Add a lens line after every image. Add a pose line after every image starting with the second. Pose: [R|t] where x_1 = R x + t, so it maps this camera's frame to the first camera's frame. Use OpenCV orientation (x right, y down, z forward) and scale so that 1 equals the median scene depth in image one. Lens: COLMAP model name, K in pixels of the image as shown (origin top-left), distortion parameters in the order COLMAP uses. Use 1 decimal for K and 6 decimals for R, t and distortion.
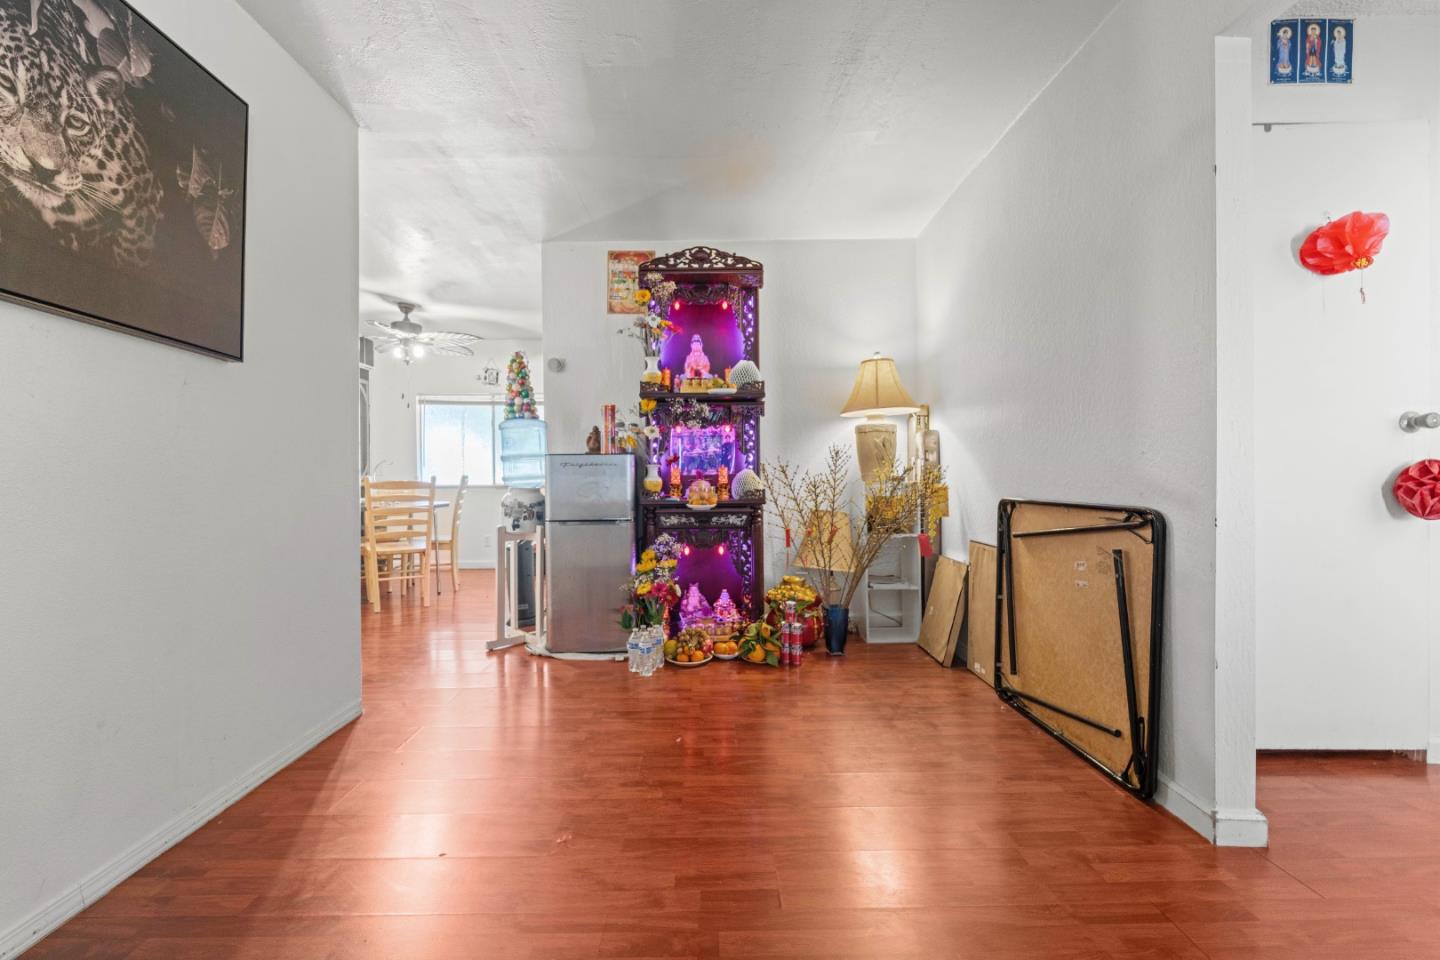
lens RADIAL K [[584.3, 0, 724.8], [0, 584.3, 480.0], [0, 0, 1]] dist [-0.000123, -0.001582]
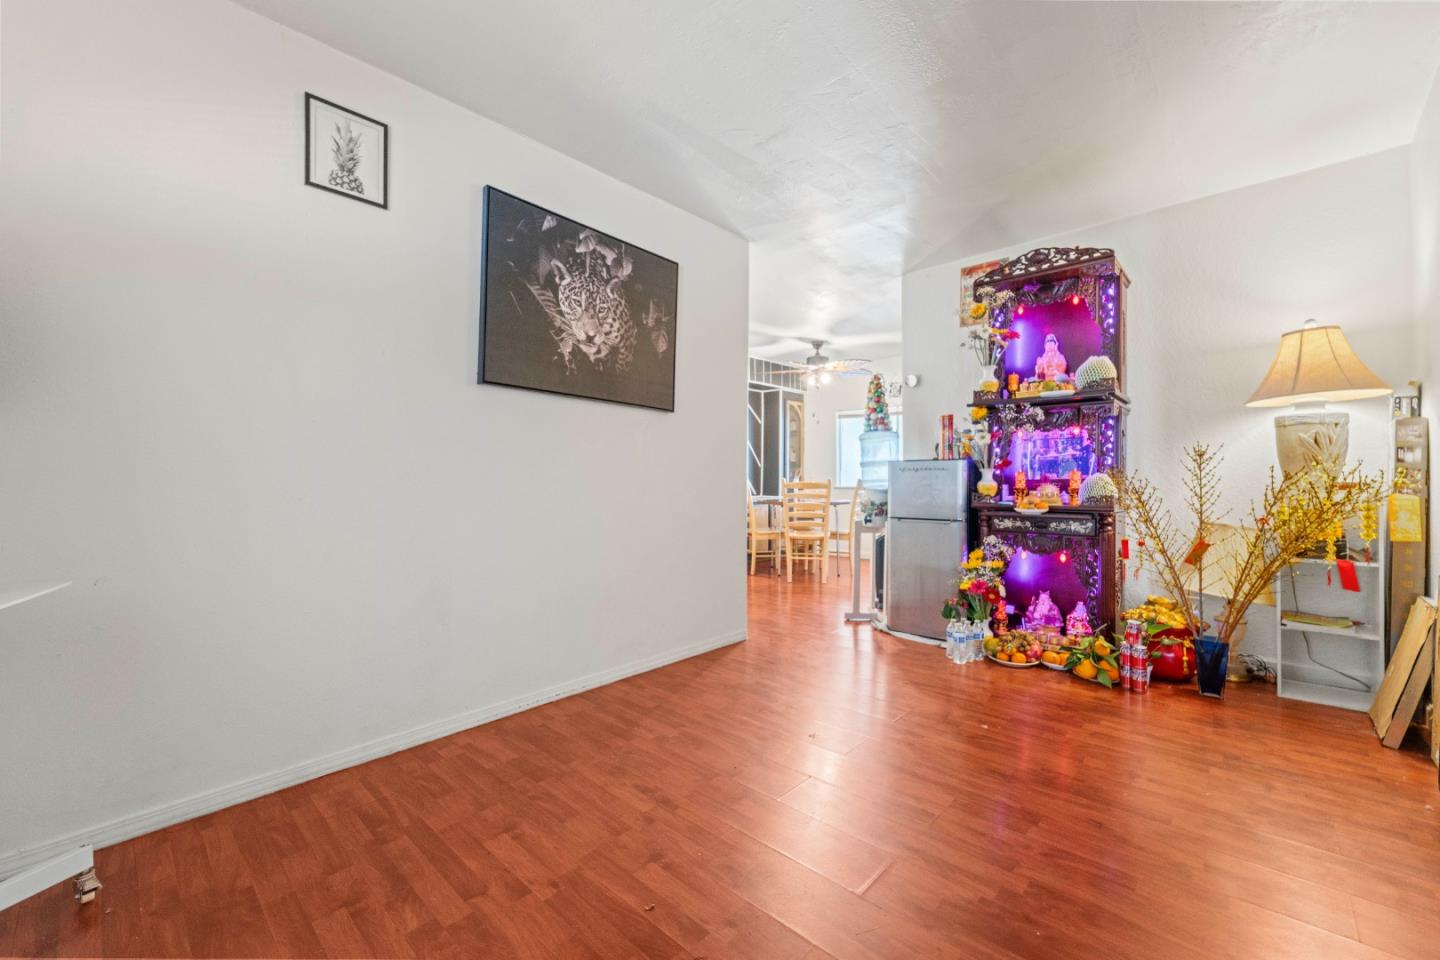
lens RADIAL K [[584.3, 0, 709.8], [0, 584.3, 478.4], [0, 0, 1]] dist [-0.000123, -0.001582]
pose [[0.718972, 0.006122, -0.695012, 0.248156], [-0.011439, 0.999930, -0.003026, -0.000750], [0.694944, 0.010126, 0.718992, -0.094619]]
